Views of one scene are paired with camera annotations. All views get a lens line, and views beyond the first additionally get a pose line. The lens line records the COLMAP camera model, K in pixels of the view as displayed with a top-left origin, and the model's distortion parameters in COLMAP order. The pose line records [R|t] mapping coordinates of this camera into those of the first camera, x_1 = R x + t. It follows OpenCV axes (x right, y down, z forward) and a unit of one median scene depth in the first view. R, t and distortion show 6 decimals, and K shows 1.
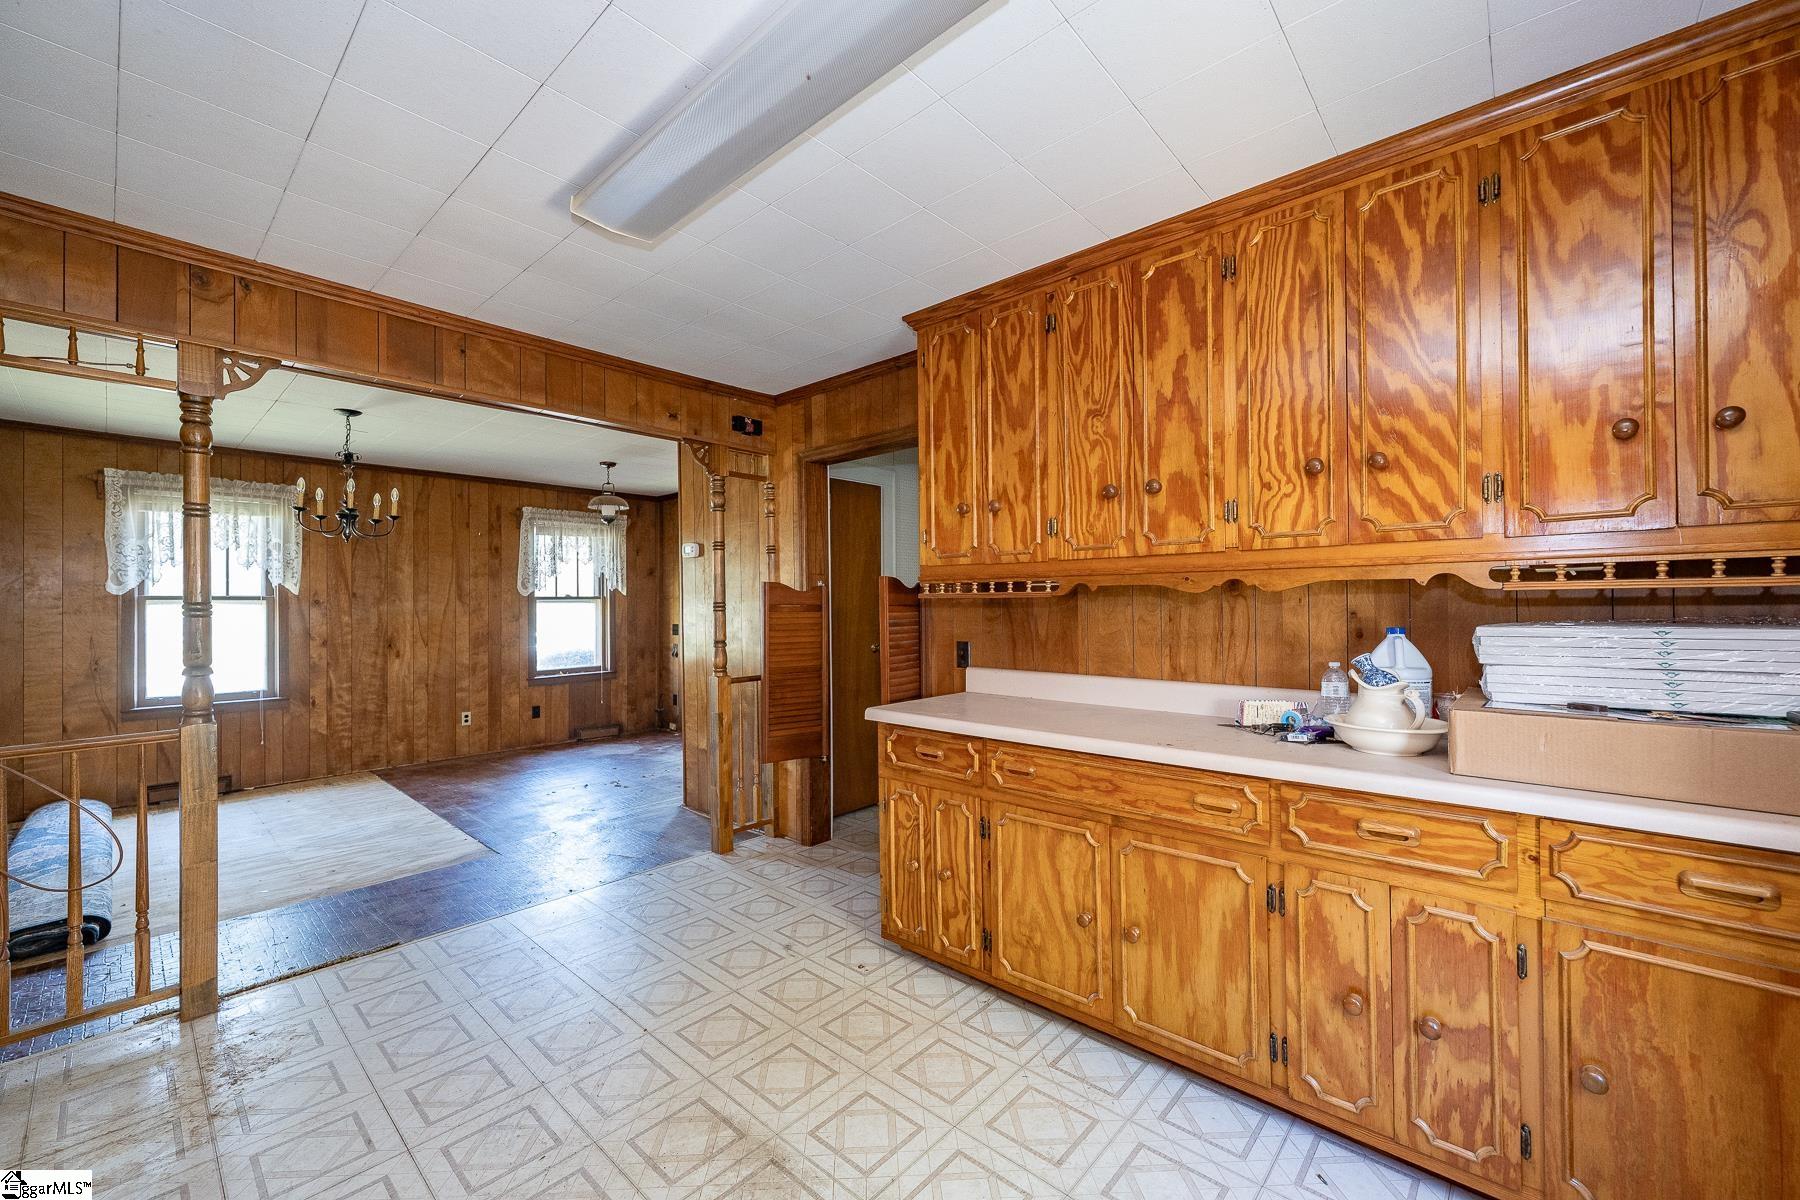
lens RADIAL K [[708.4, 0, 898.3], [0, 708.4, 601.1], [0, 0, 1]] dist [0.000040, 0.000052]
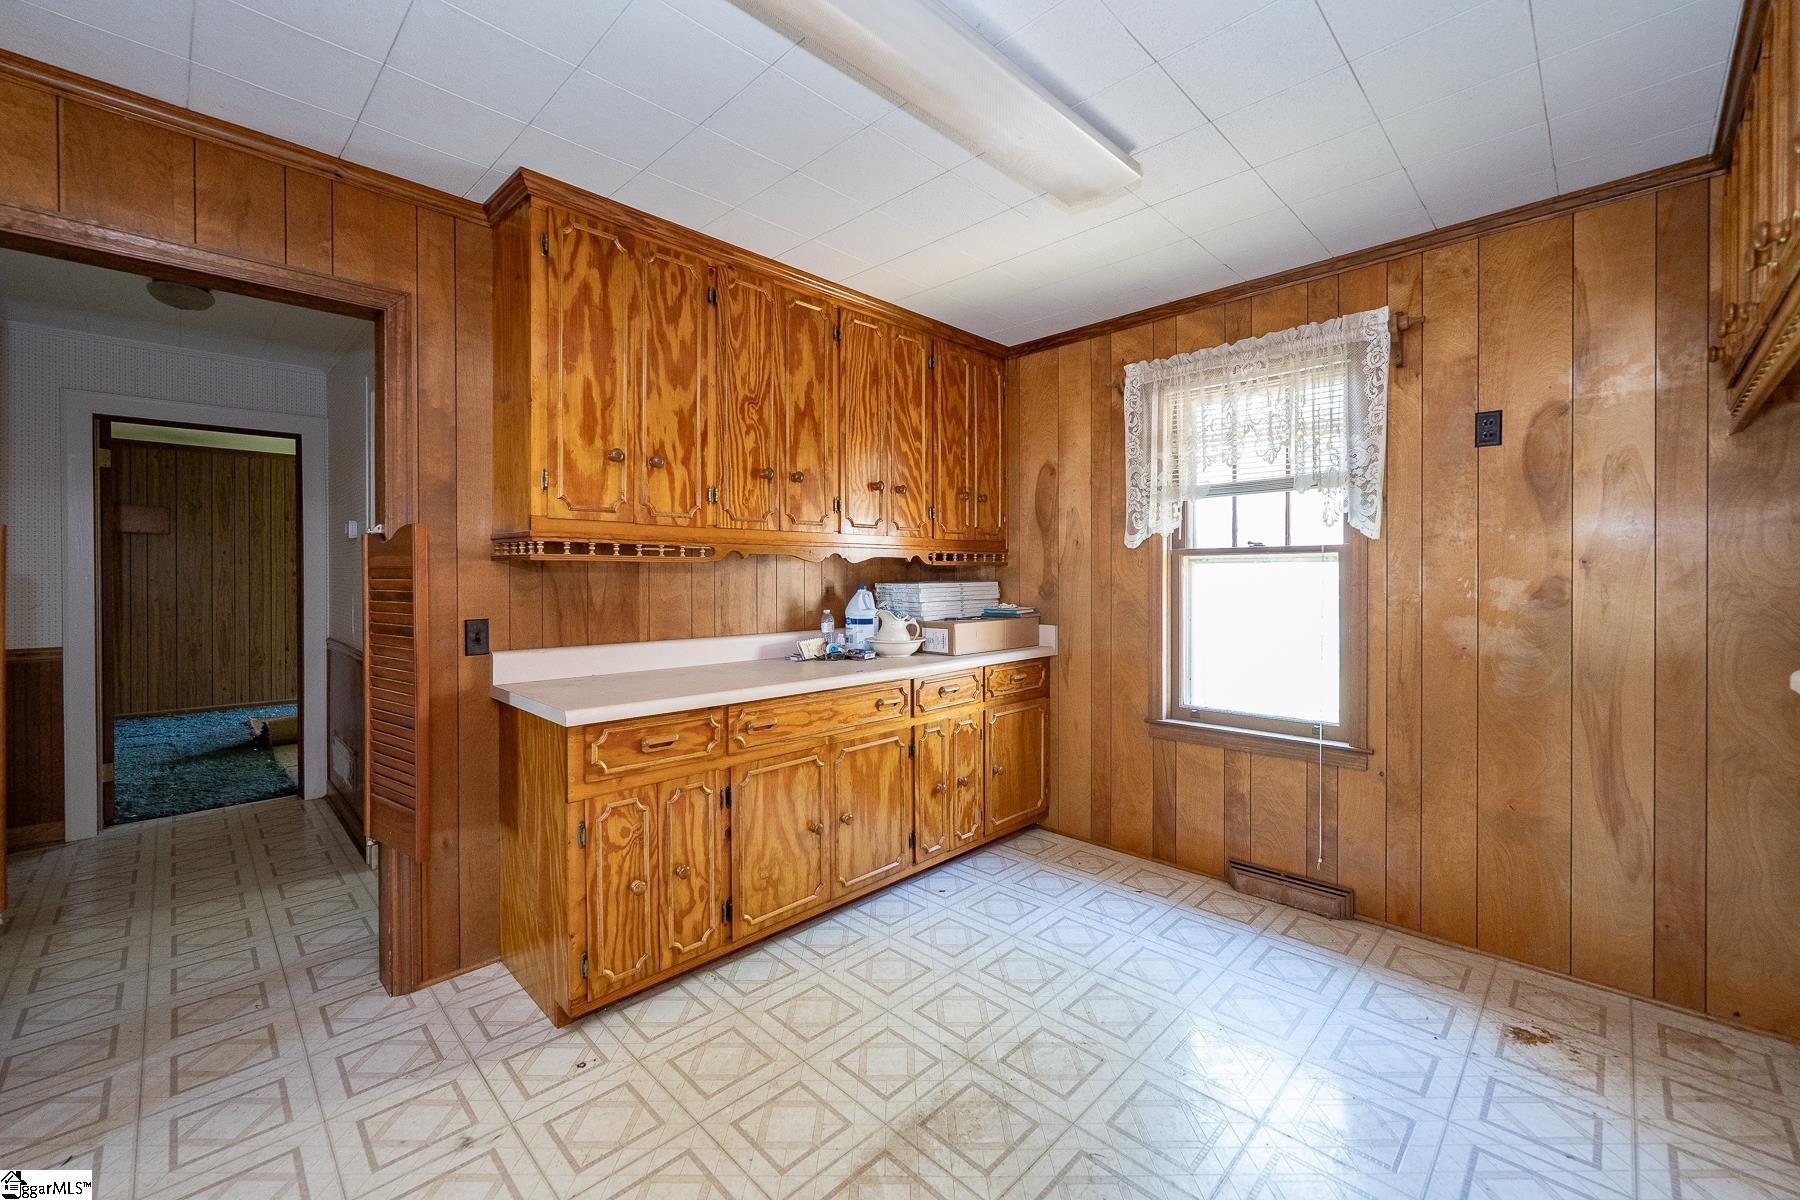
lens RADIAL K [[733.9, 0, 885.5], [0, 733.9, 579.2], [0, 0, 1]] dist [0.000543, 0.000147]
pose [[0.054099, -0.000402, 0.998535, -0.673629], [-0.005340, 0.999986, 0.000692, 0.012835], [-0.998521, -0.005369, 0.054096, 0.555447]]
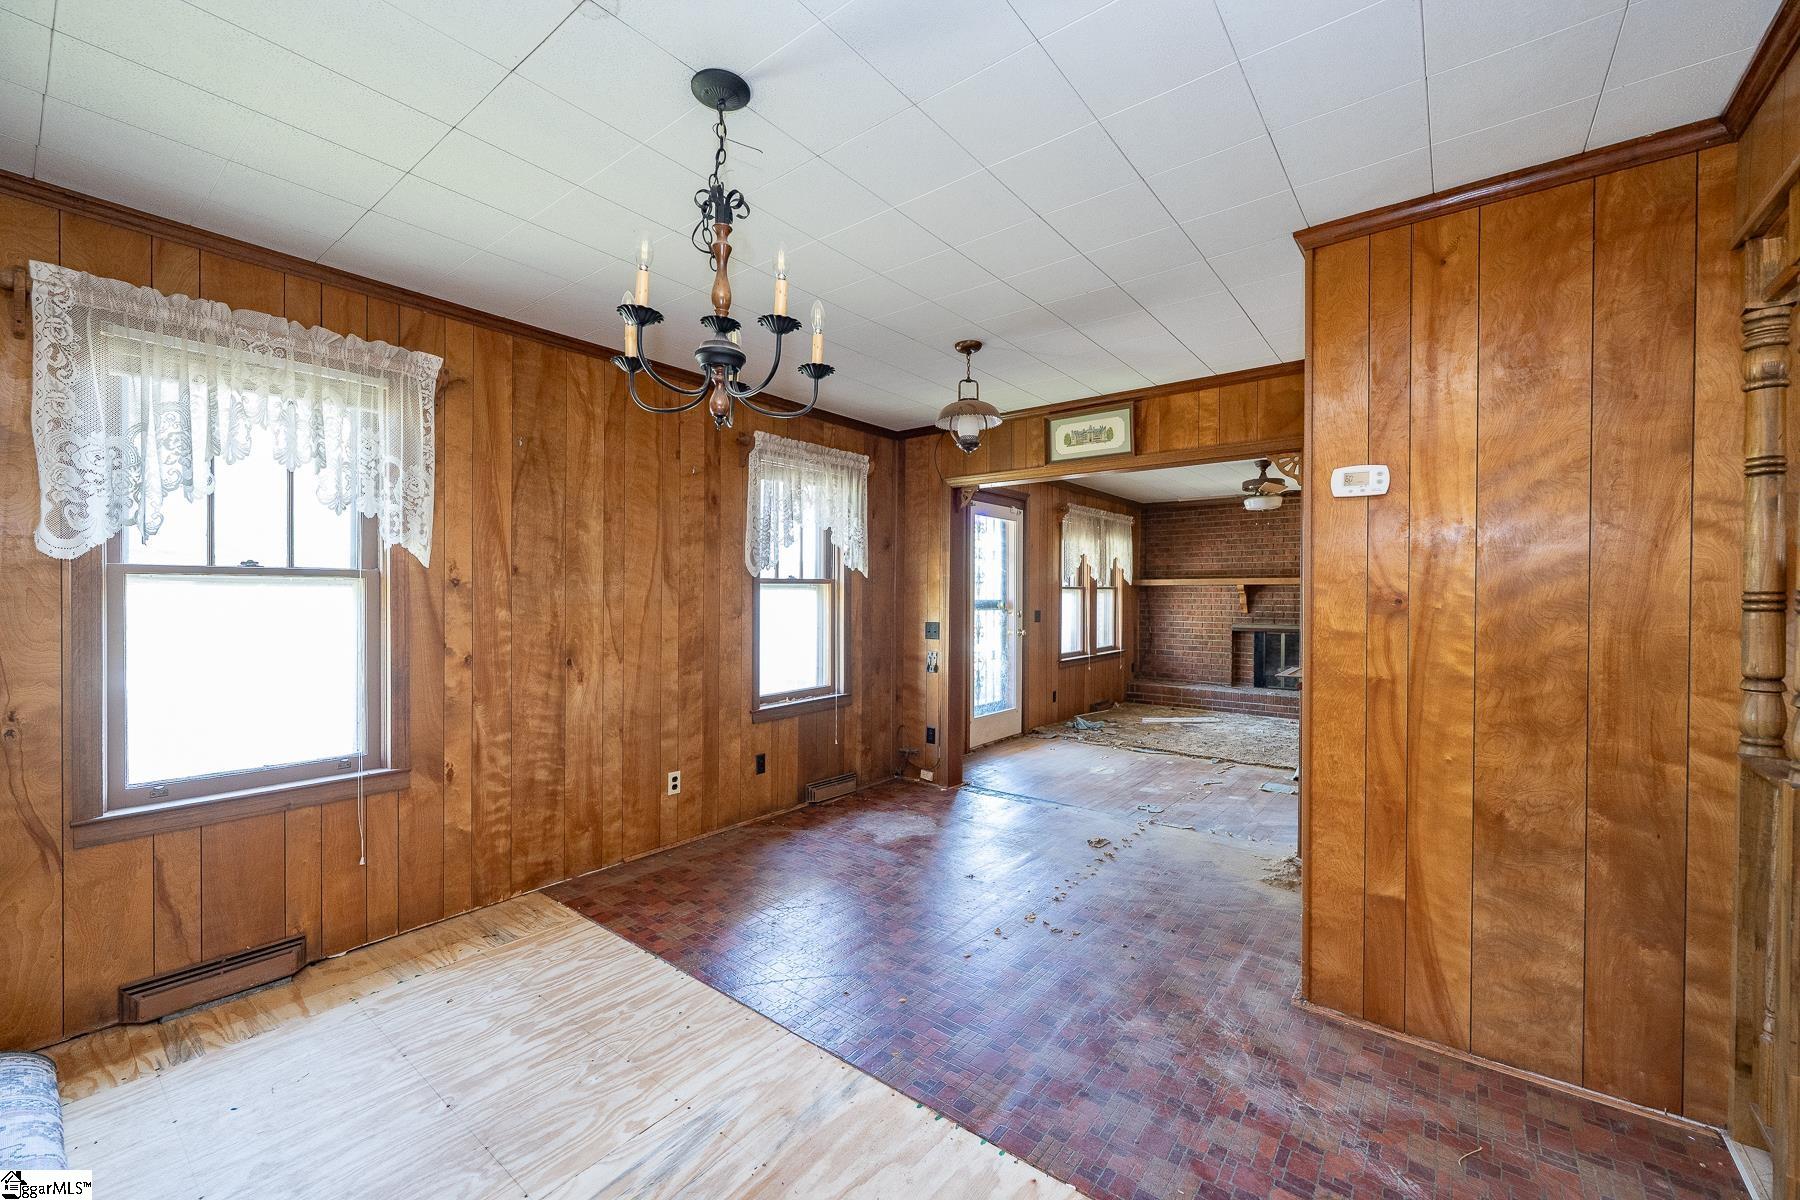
lens RADIAL K [[705.3, 0, 893.9], [0, 705.3, 599.6], [0, 0, 1]] dist [-0.001785, 0.000043]
pose [[0.997534, 0.009066, 0.069601, -0.946483], [-0.009909, 0.999882, 0.011773, 0.008459], [-0.069486, -0.012433, 0.997505, 0.810549]]
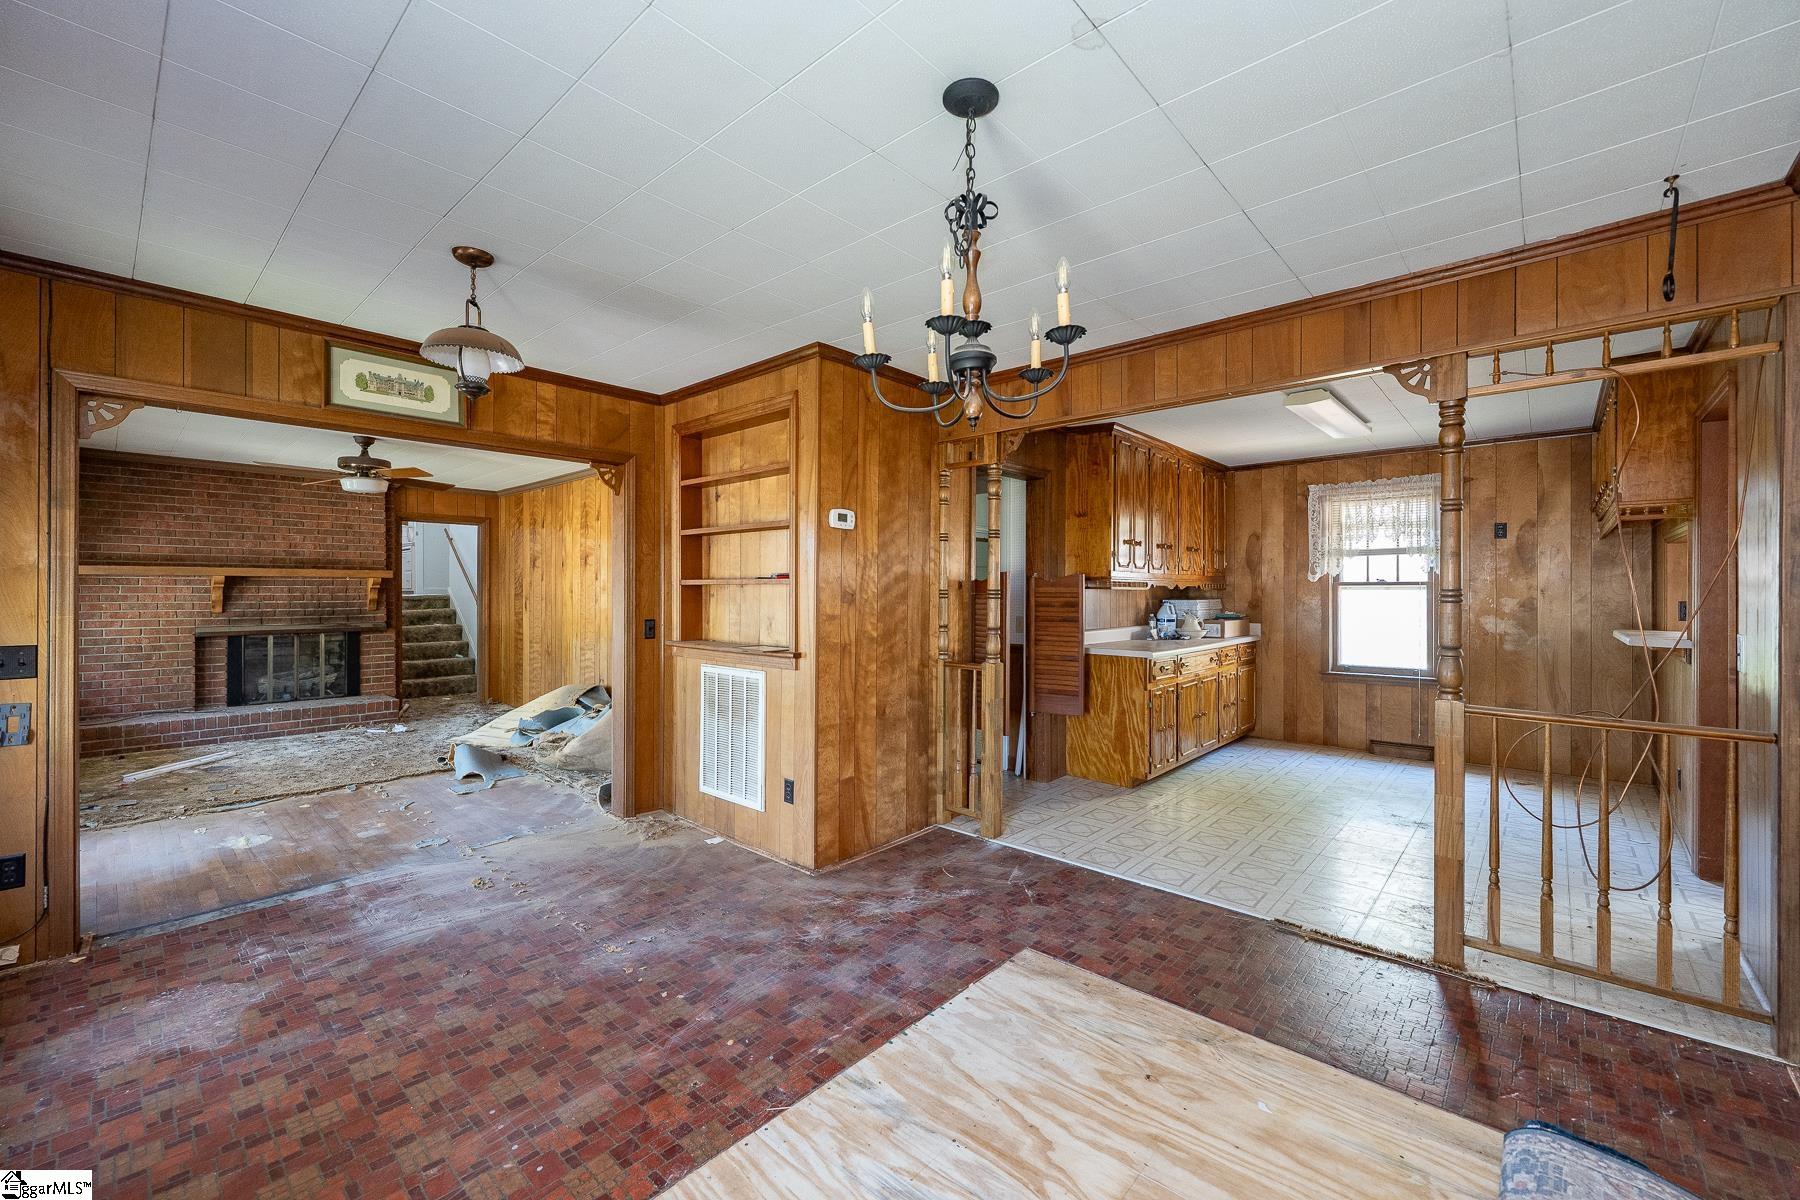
lens RADIAL K [[728.0, 0, 905.9], [0, 728.0, 592.4], [0, 0, 1]] dist [-0.000823, -0.000049]
pose [[-0.008192, 0.004333, 0.999957, -1.603888], [-0.007298, 0.999964, -0.004393, 0.013351], [-0.999940, -0.007334, -0.008160, 1.411499]]
